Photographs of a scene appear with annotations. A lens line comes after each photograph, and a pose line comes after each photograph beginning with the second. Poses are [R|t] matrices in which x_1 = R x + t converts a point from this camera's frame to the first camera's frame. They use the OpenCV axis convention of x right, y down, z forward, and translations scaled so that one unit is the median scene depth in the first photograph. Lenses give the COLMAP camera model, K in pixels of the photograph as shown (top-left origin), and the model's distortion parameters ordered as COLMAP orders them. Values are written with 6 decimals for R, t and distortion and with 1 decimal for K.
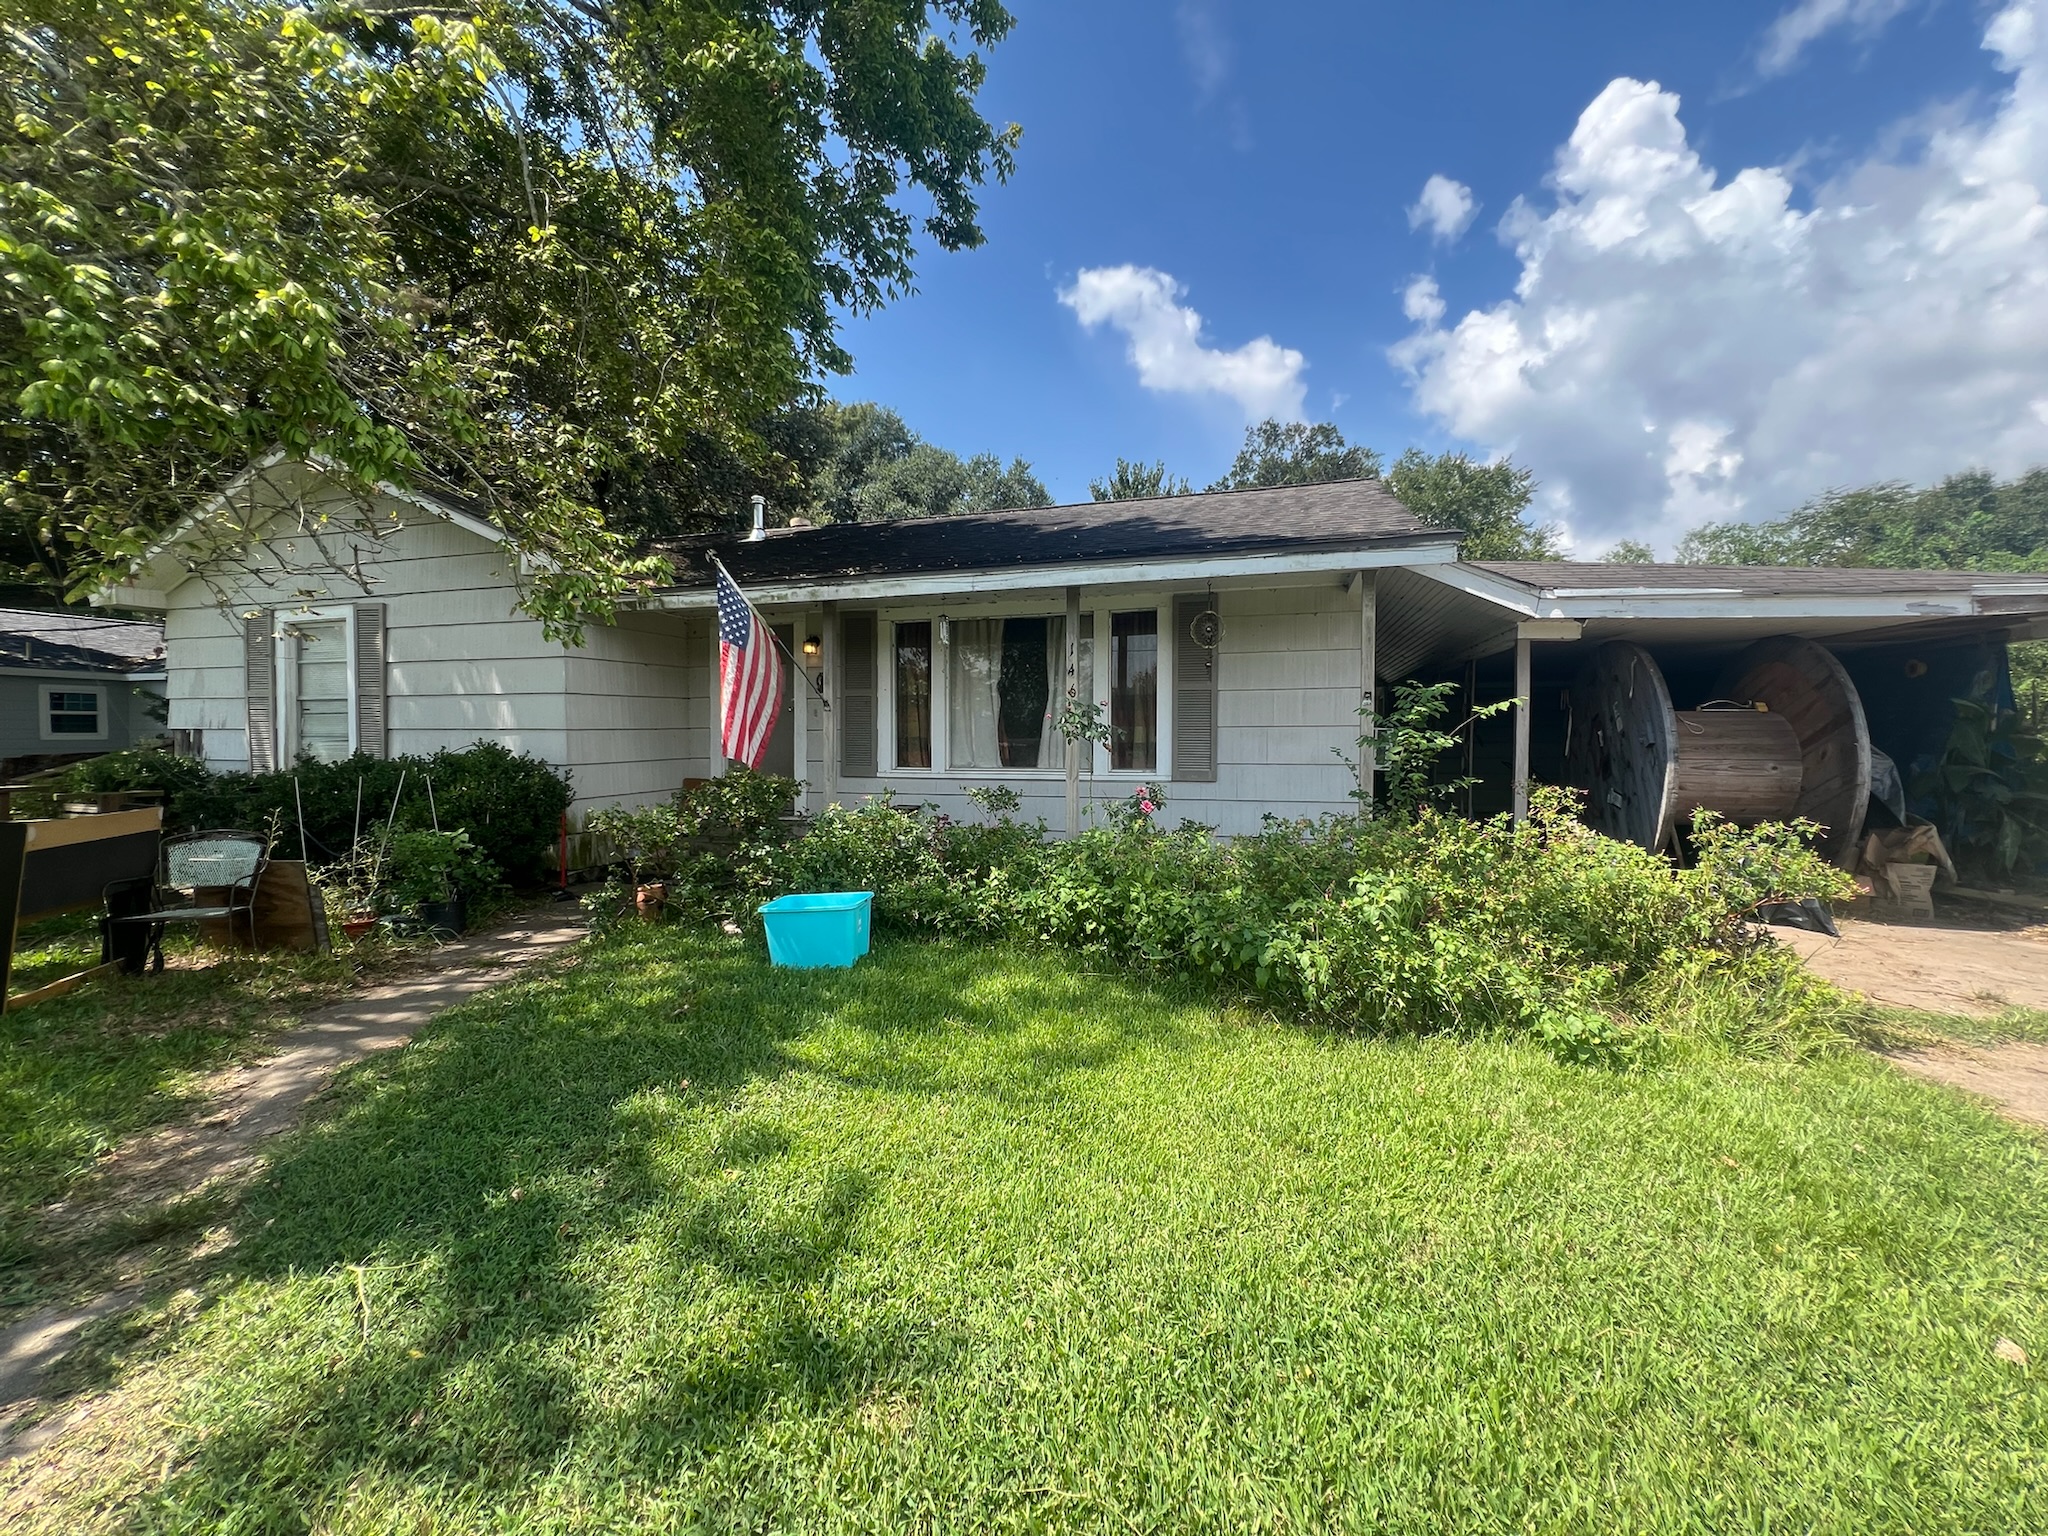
lens RADIAL K [[812.3, 0, 1025.5], [0, 812.3, 752.8], [0, 0, 1]] dist [-0.003248, 0.000968]
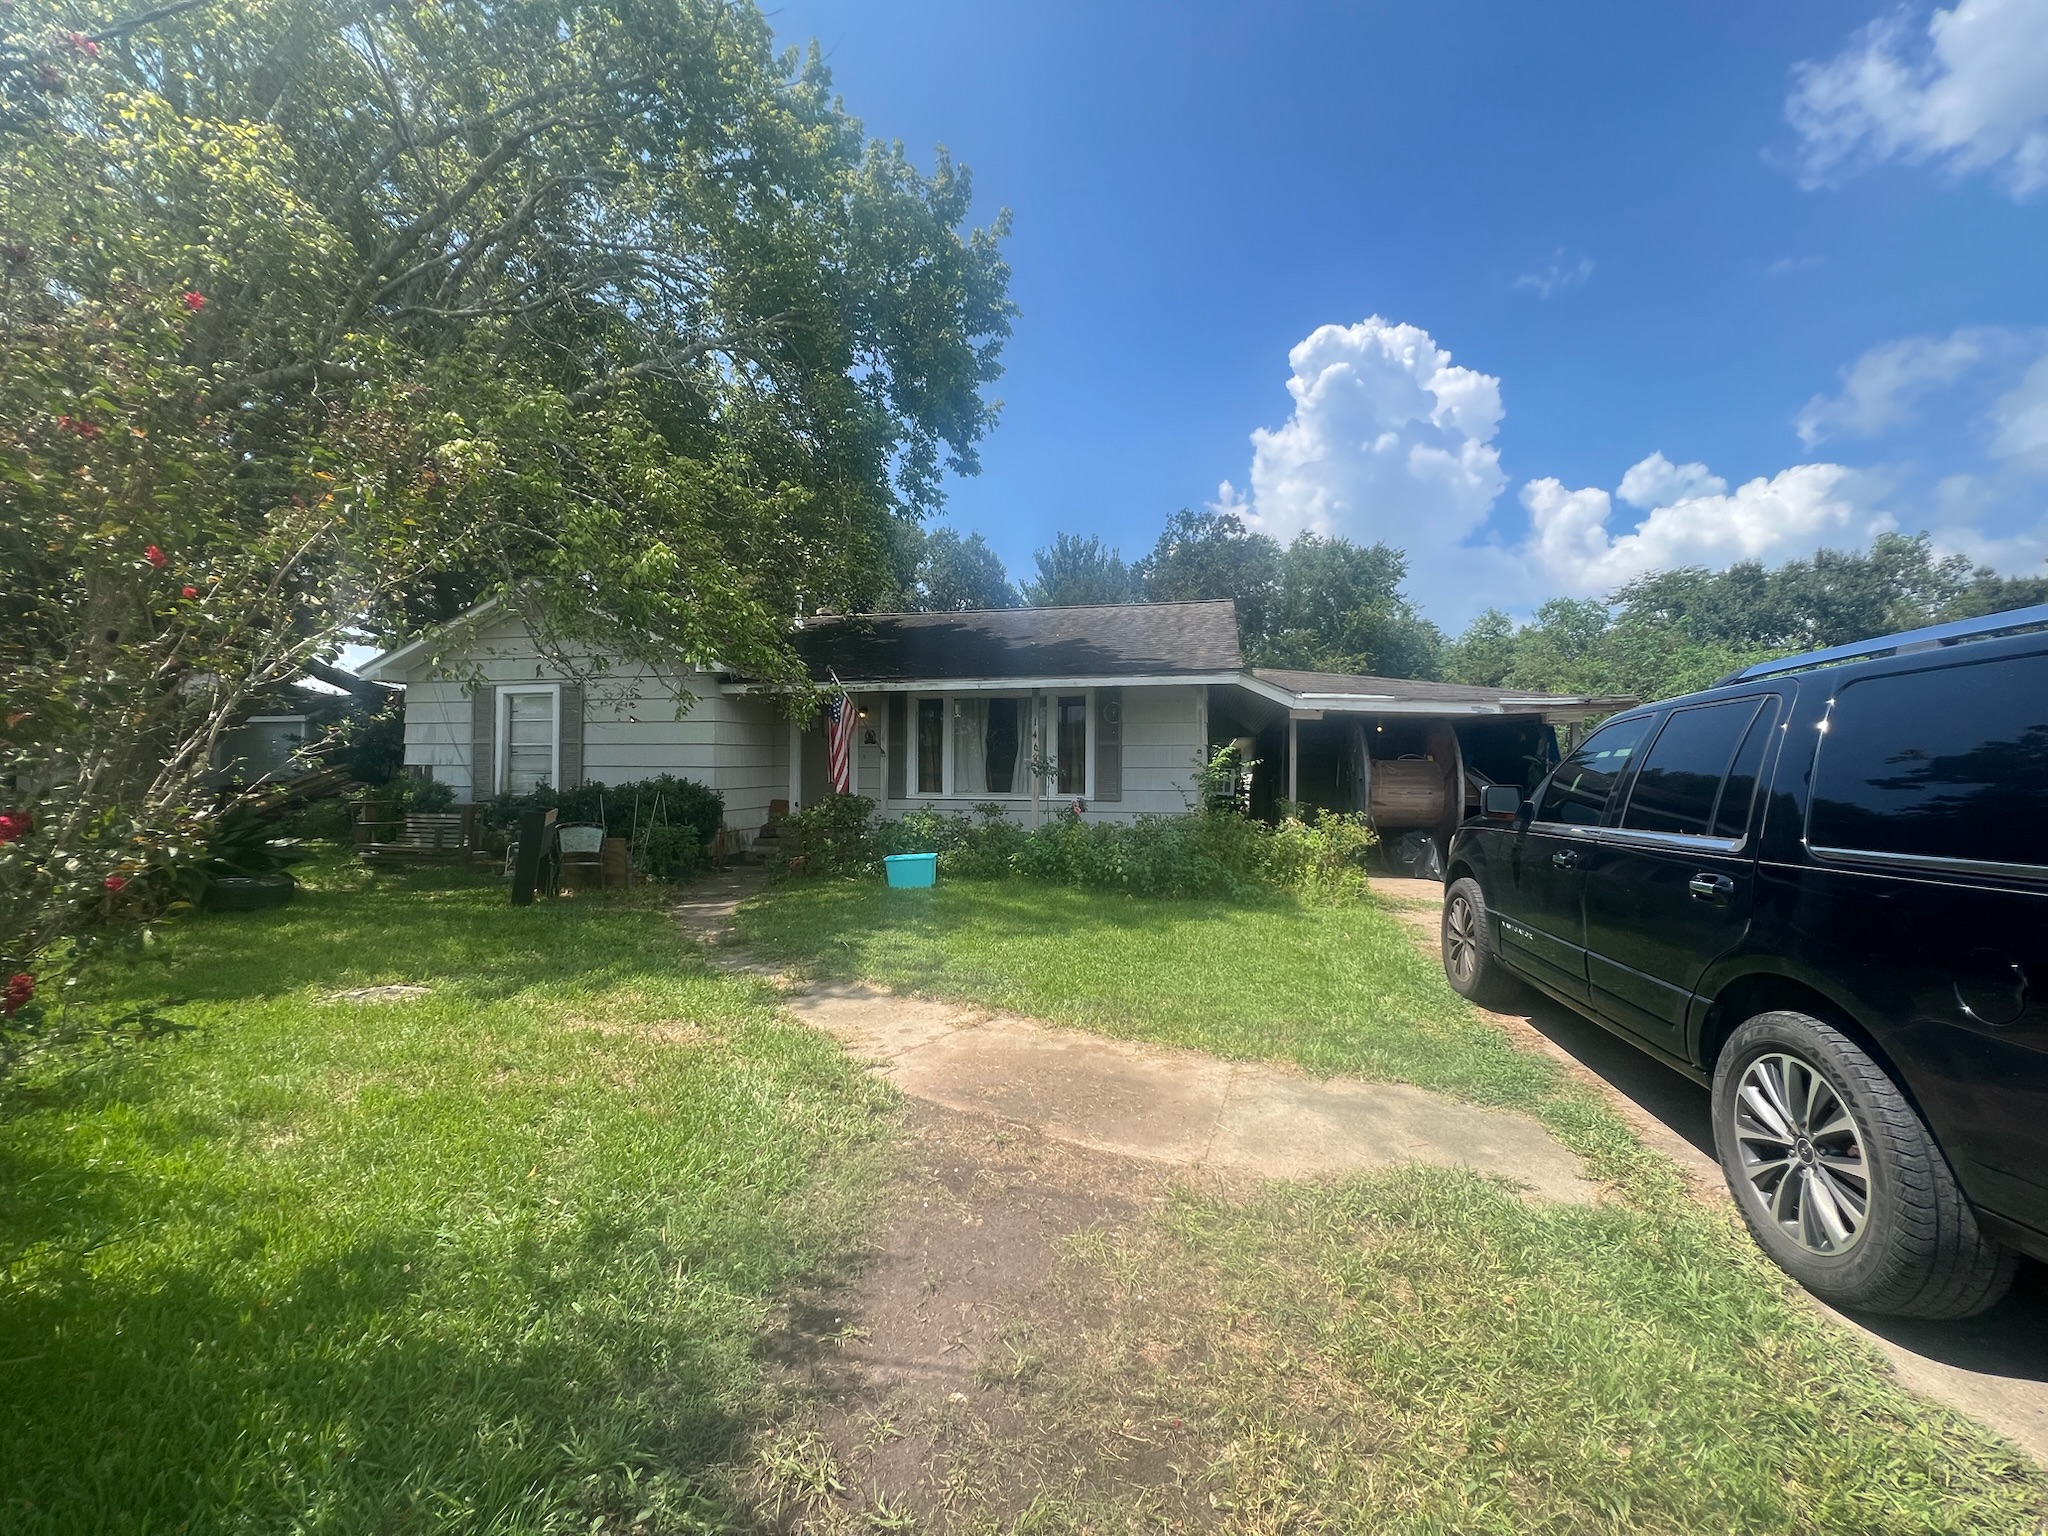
lens RADIAL K [[812.3, 0, 1026.6], [0, 812.3, 758.7], [0, 0, 1]] dist [-0.003248, 0.000968]
pose [[0.997151, 0.006998, 0.075110, -0.078715], [-0.004299, 0.999341, -0.036035, 0.008756], [-0.075313, 0.035610, 0.996524, -0.623598]]
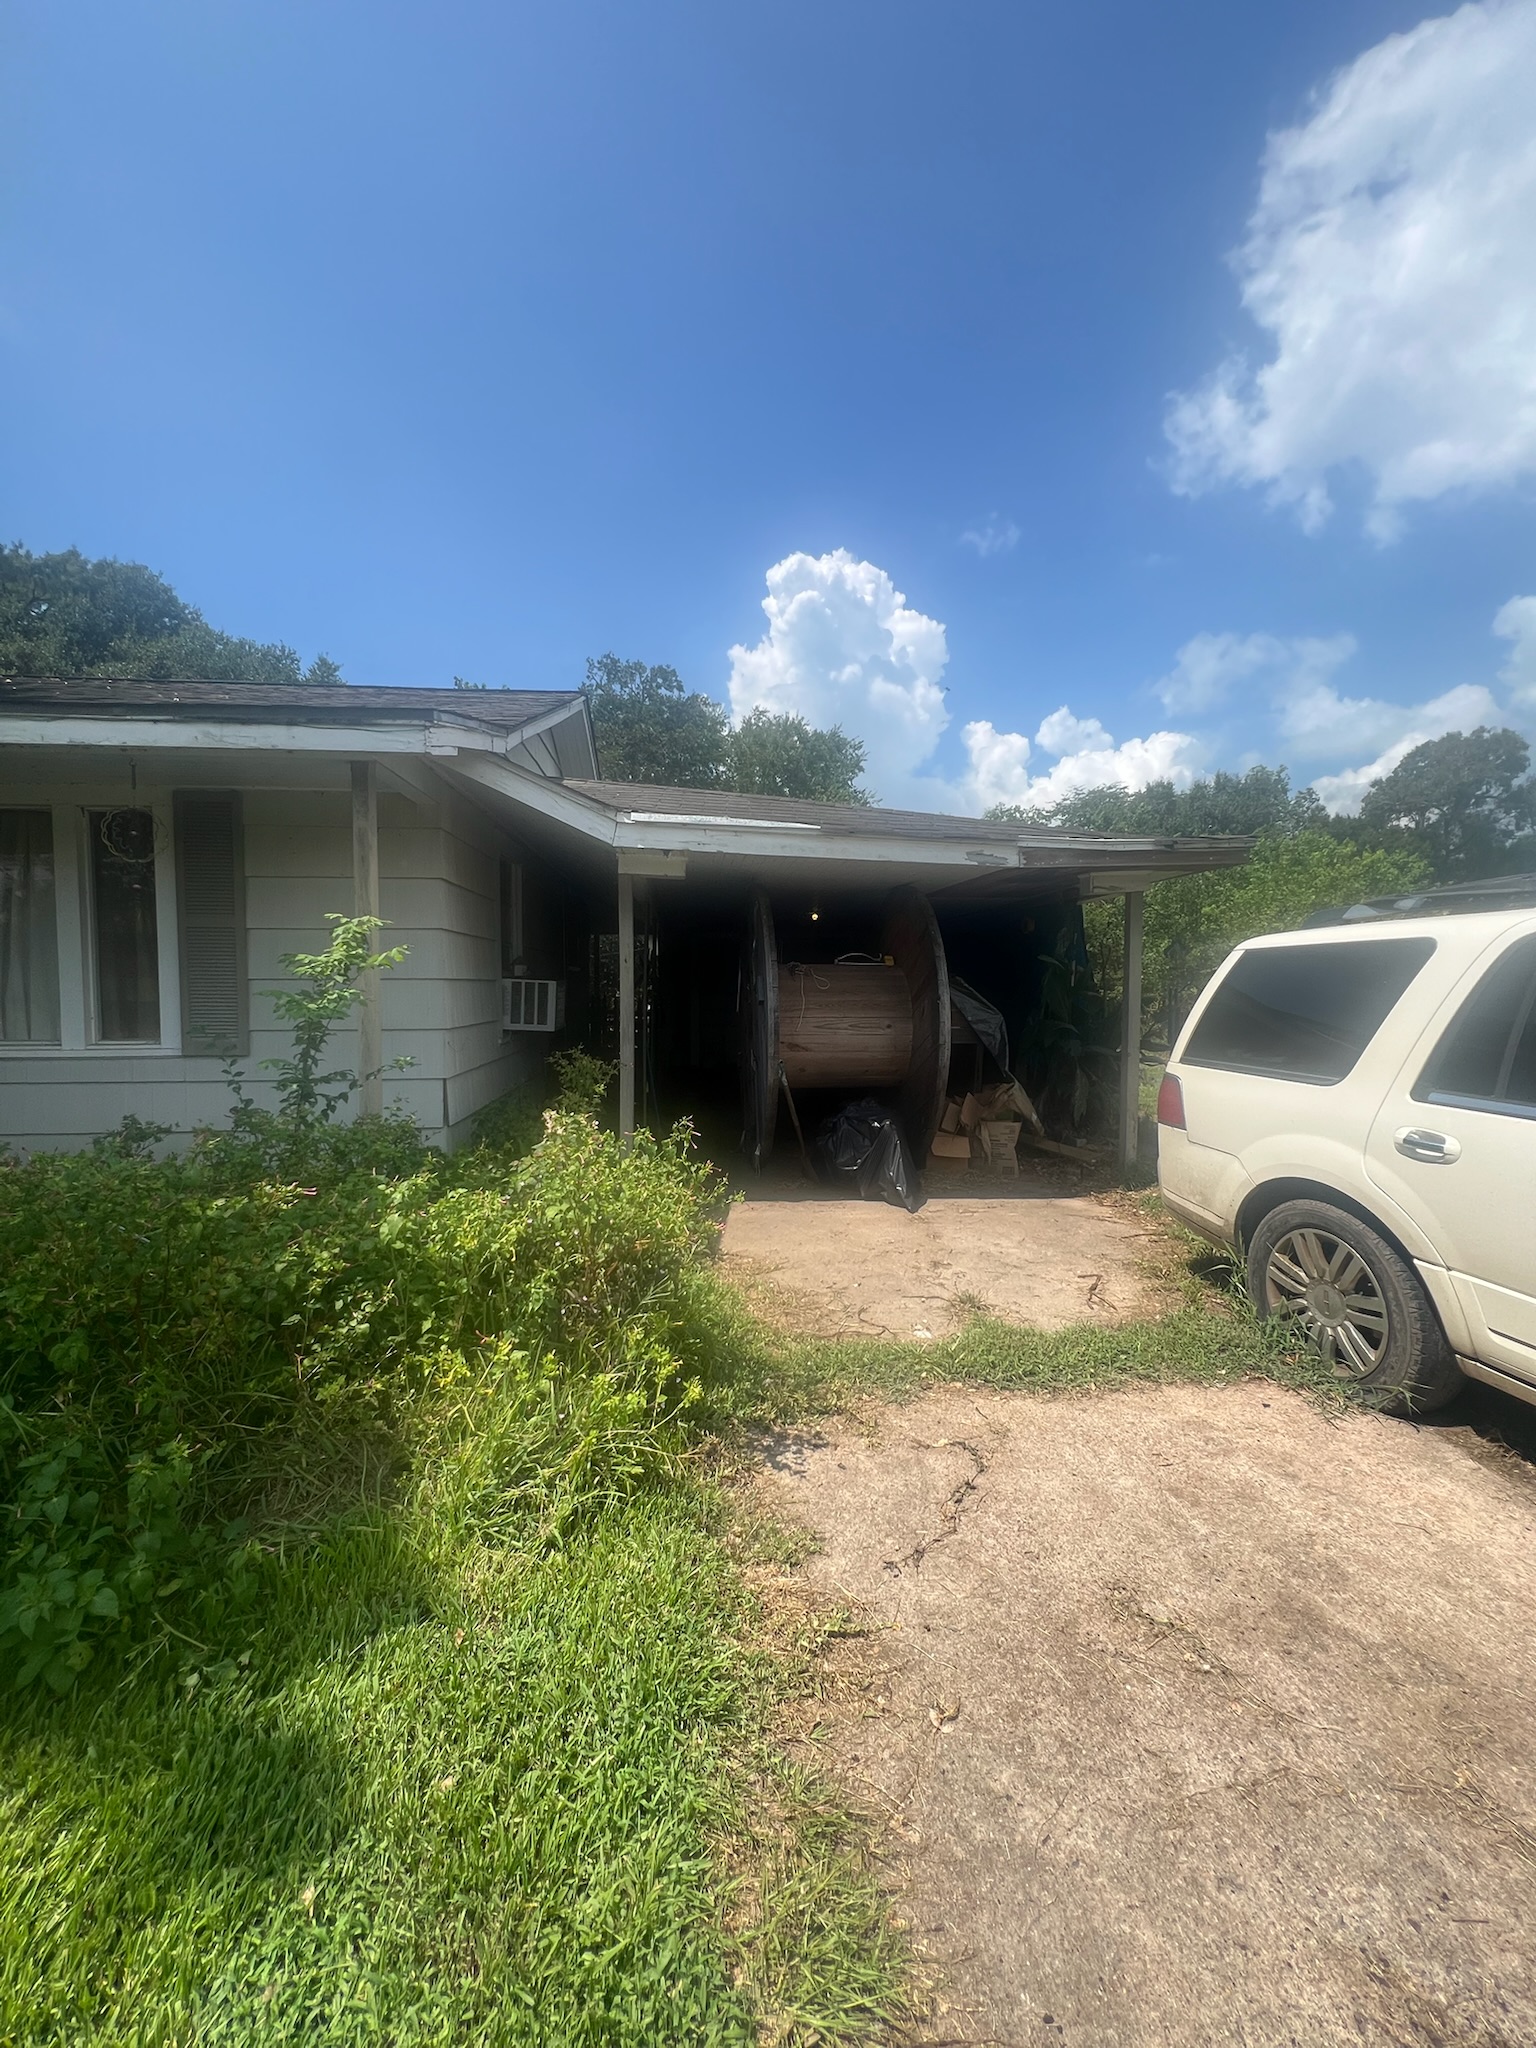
lens RADIAL K [[812.3, 0, 761.8], [0, 812.3, 1014.6], [0, 0, 1]] dist [-0.003248, 0.000968]
pose [[0.926502, -0.013527, 0.376046, 0.389152], [0.006973, 0.999799, 0.018786, -0.012128], [-0.376225, -0.014783, 0.926411, 0.168099]]
